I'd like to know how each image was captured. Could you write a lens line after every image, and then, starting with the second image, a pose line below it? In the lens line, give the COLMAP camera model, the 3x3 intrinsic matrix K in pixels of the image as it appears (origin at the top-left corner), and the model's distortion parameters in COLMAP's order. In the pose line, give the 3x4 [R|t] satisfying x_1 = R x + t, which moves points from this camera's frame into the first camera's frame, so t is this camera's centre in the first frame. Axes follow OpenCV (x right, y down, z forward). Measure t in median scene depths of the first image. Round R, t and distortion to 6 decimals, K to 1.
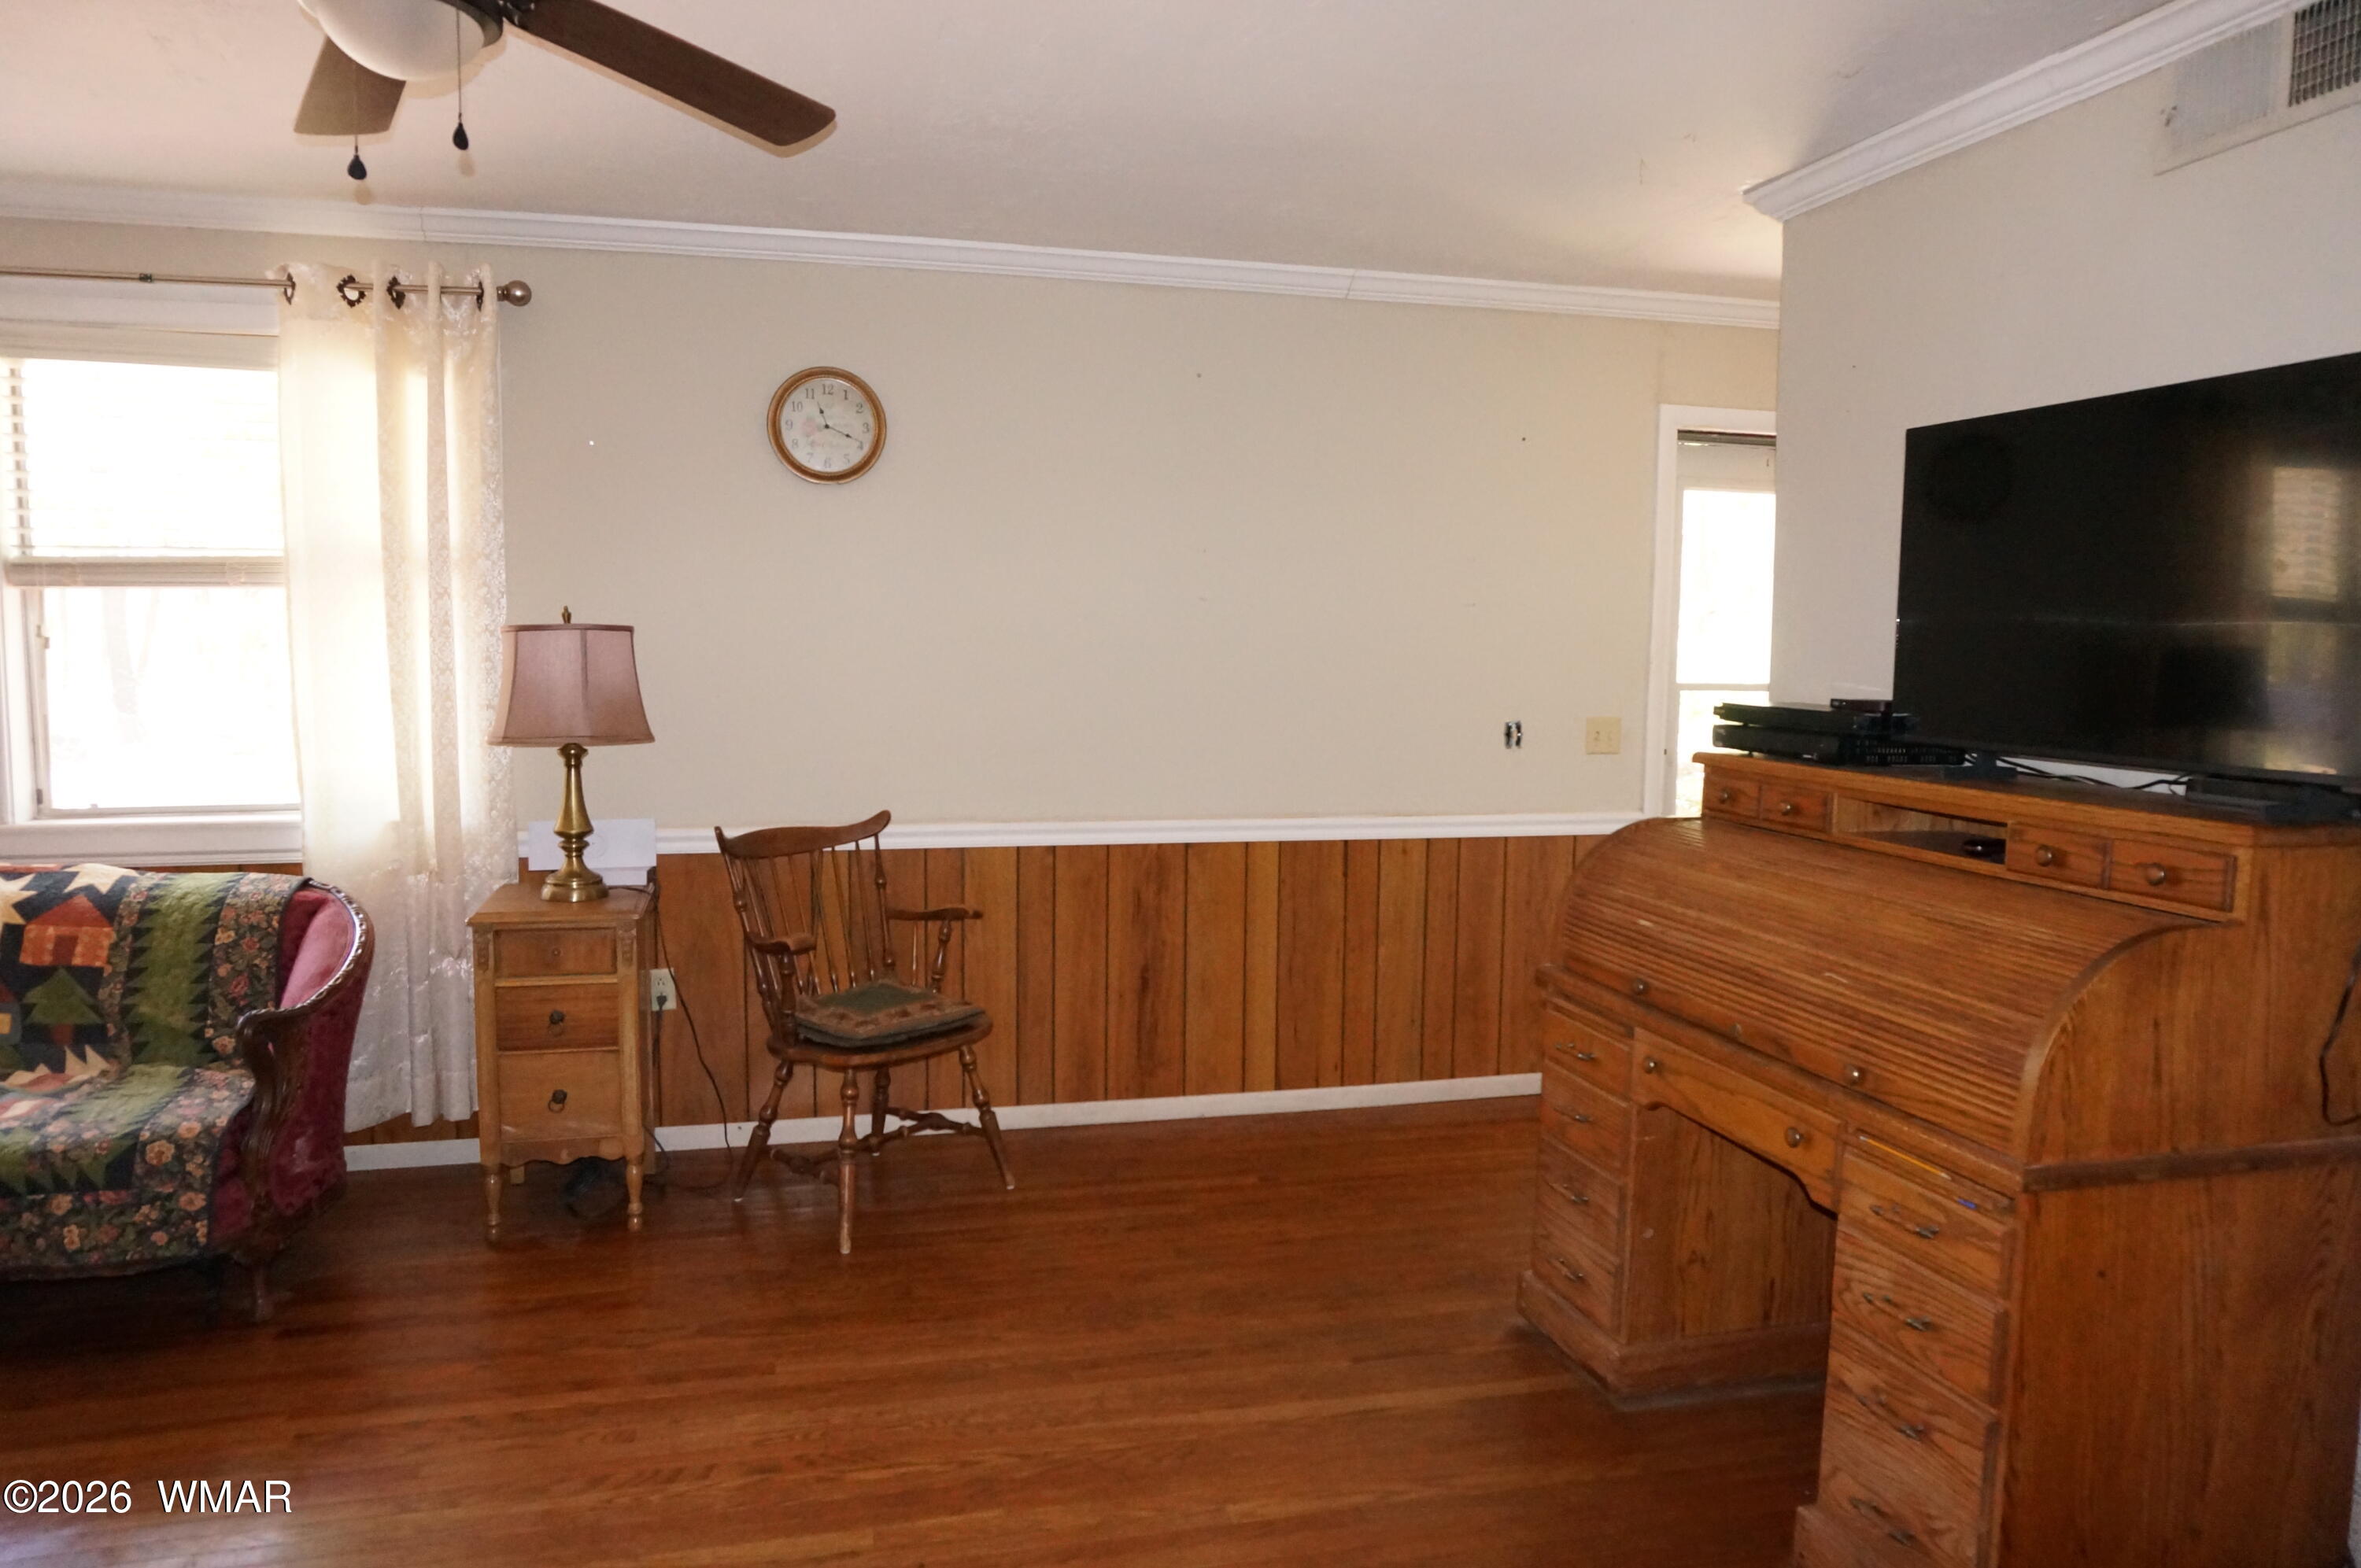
lens RADIAL K [[1581.9, 0, 1247.4], [0, 1581.9, 775.6], [0, 0, 1]] dist [-0.060534, 0.040039]
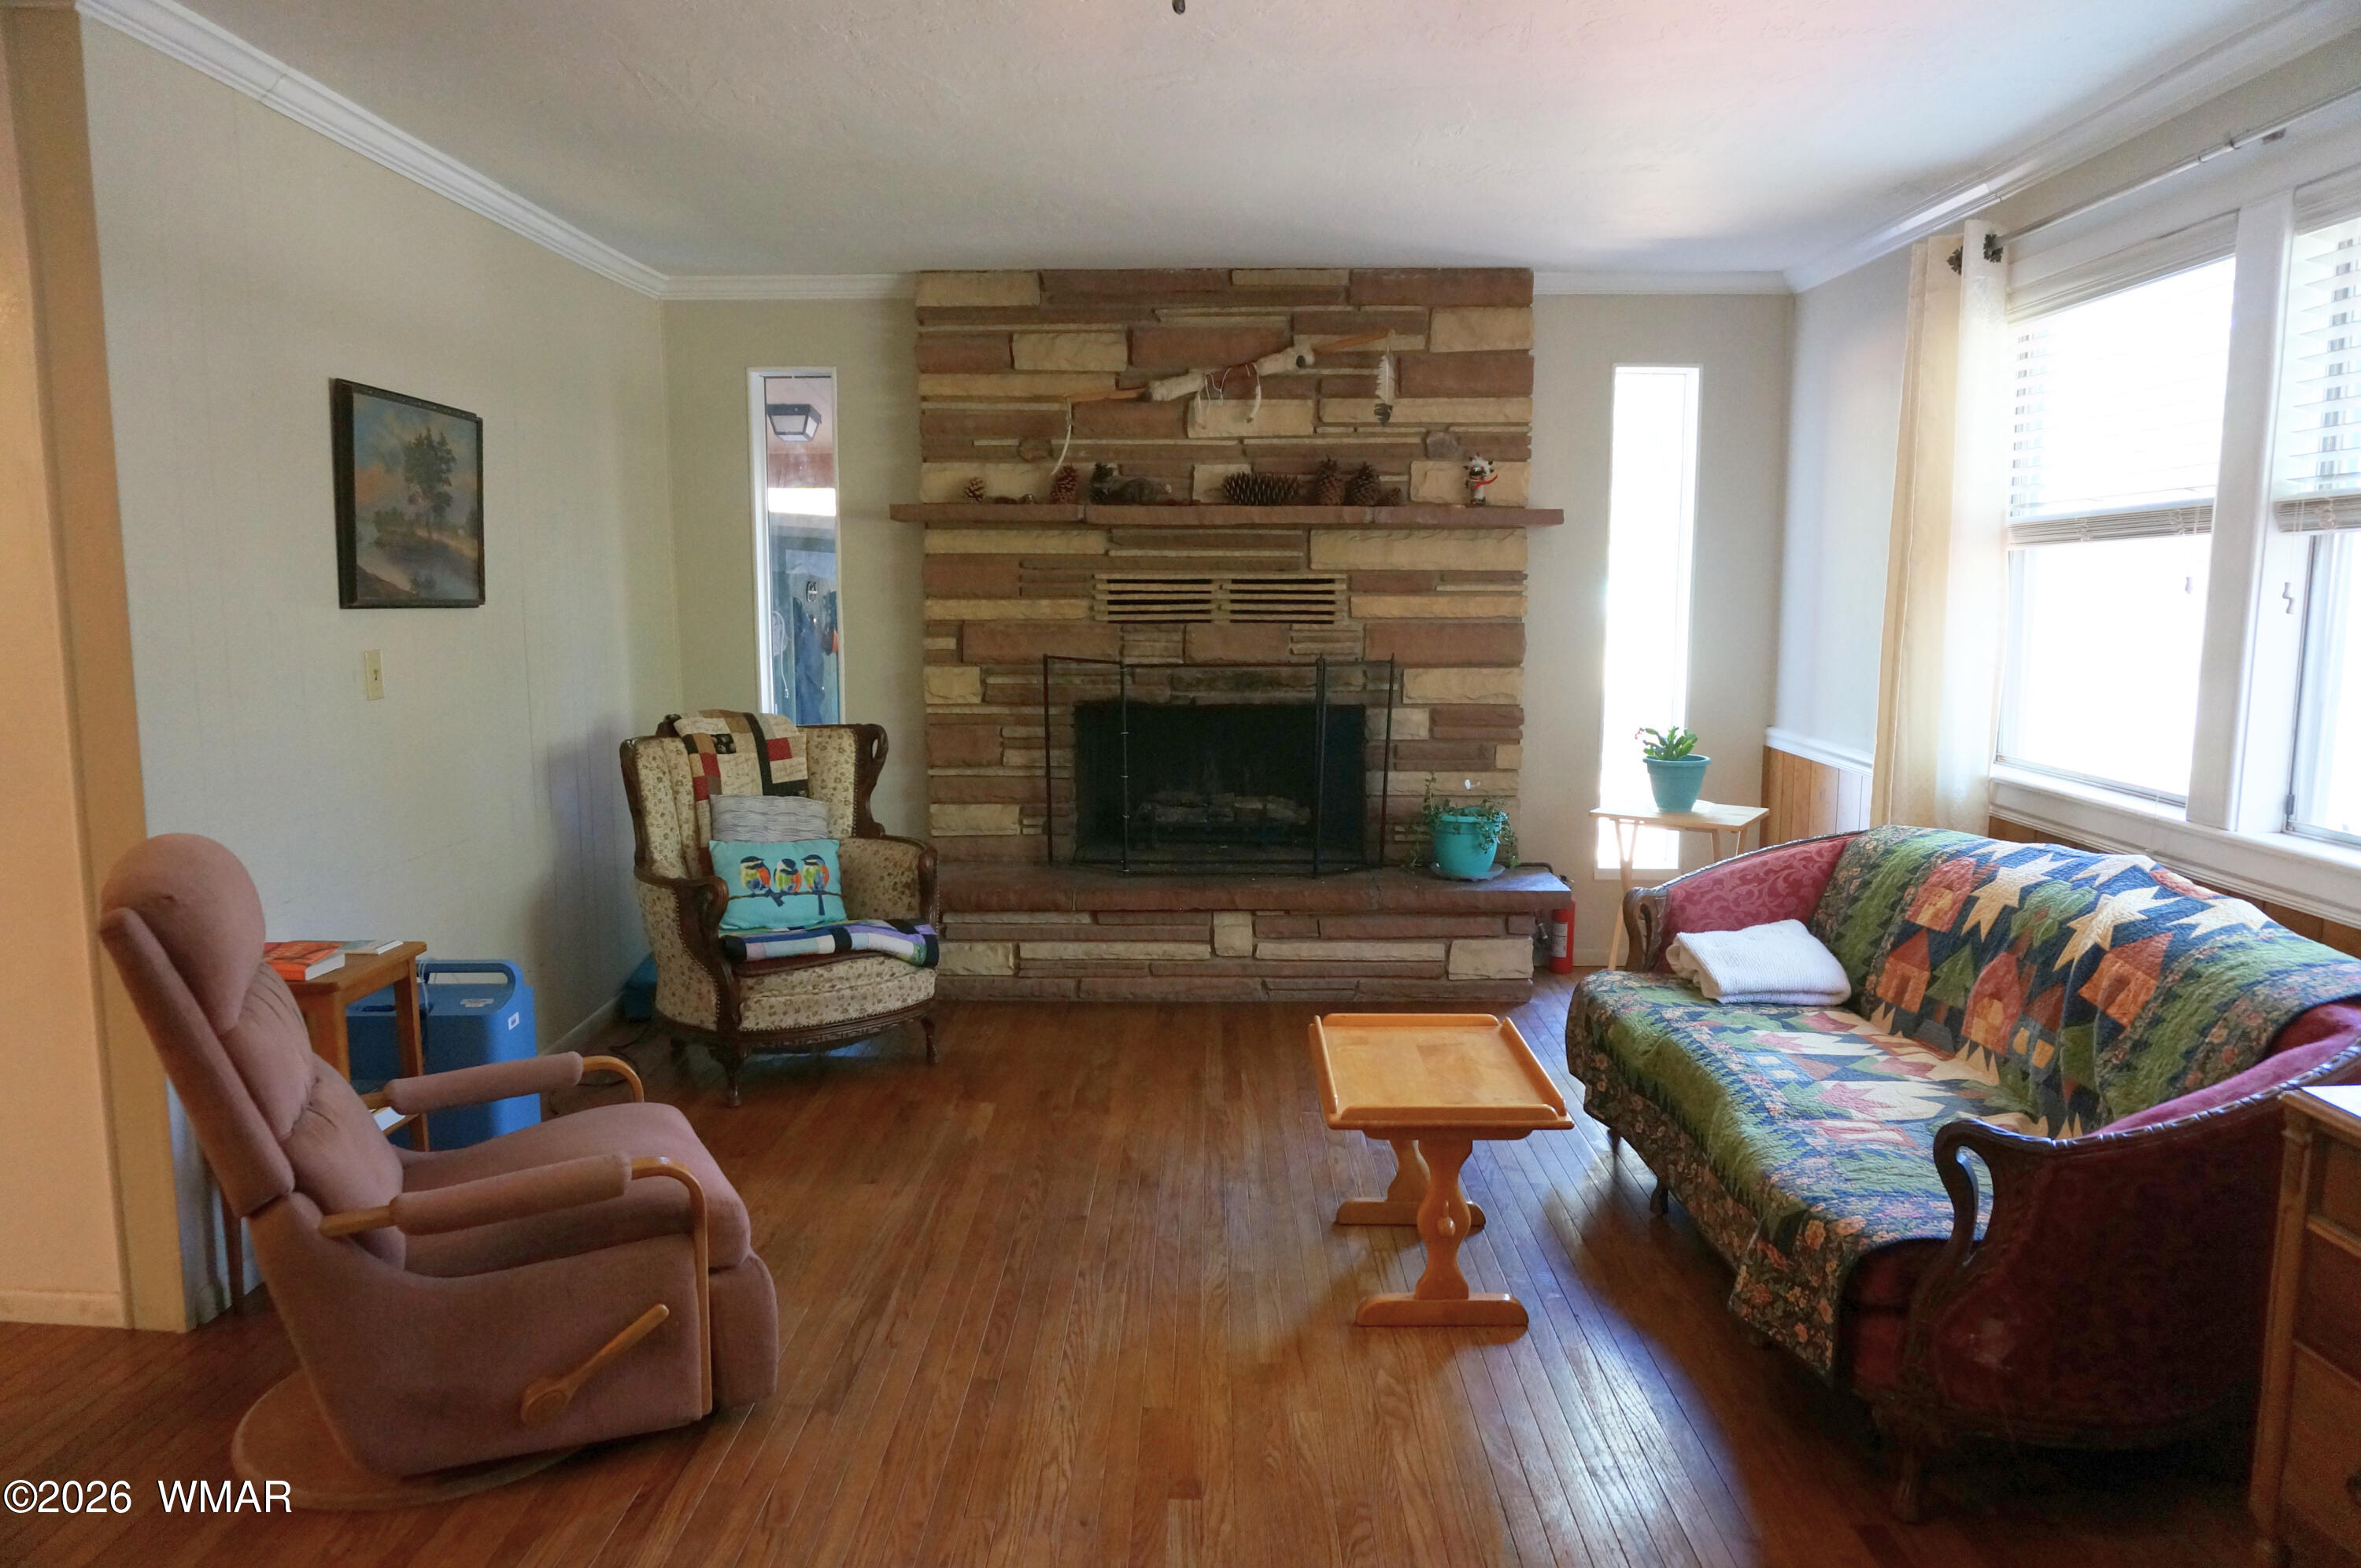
lens RADIAL K [[1598.7, 0, 1180.5], [0, 1598.7, 784.0], [0, 0, 1]] dist [-0.004747, -0.000757]
pose [[-0.278125, 0.117130, -0.953377, 0.140161], [-0.092032, 0.984722, 0.147829, -0.071533], [0.956126, 0.128857, -0.263096, 0.759257]]
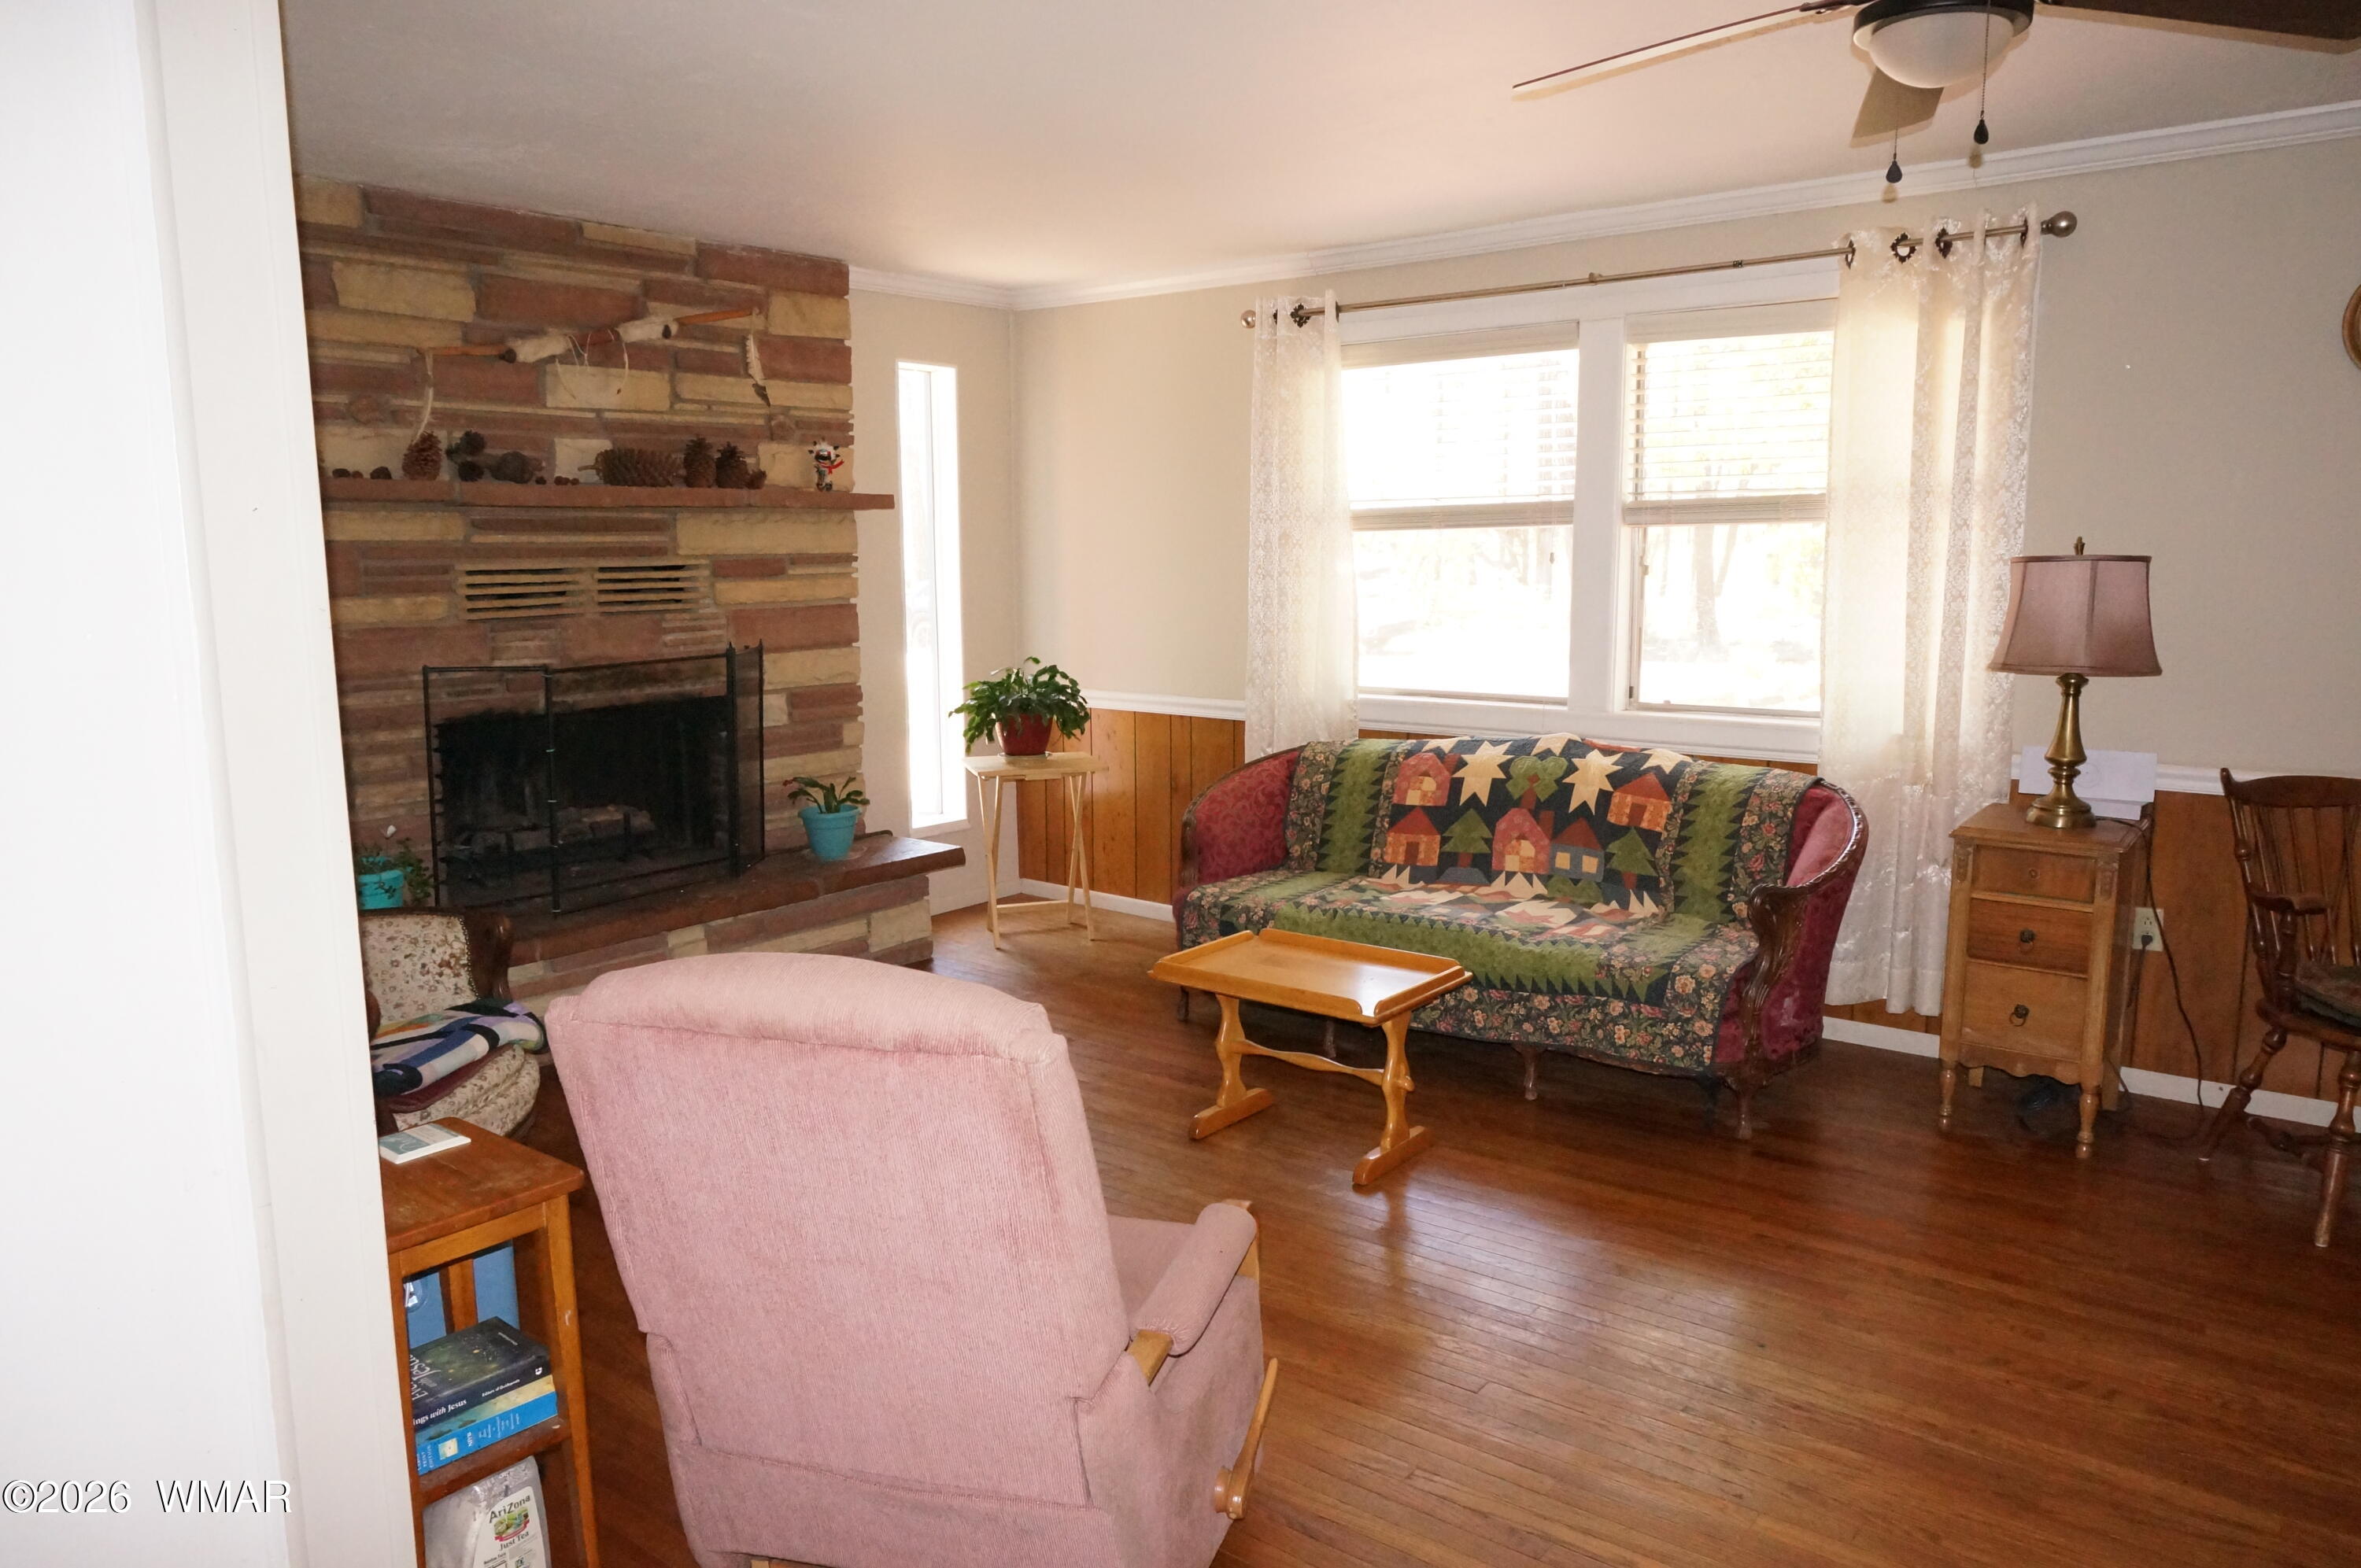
lens RADIAL K [[1634.6, 0, 1180.5], [0, 1634.6, 784.0], [0, 0, 1]] dist [-0.000789, 0.004801]
pose [[0.590872, 0.105380, -0.799853, 0.081965], [-0.059607, 0.994425, 0.086981, -0.006303], [0.804560, -0.003718, 0.593859, -0.093969]]
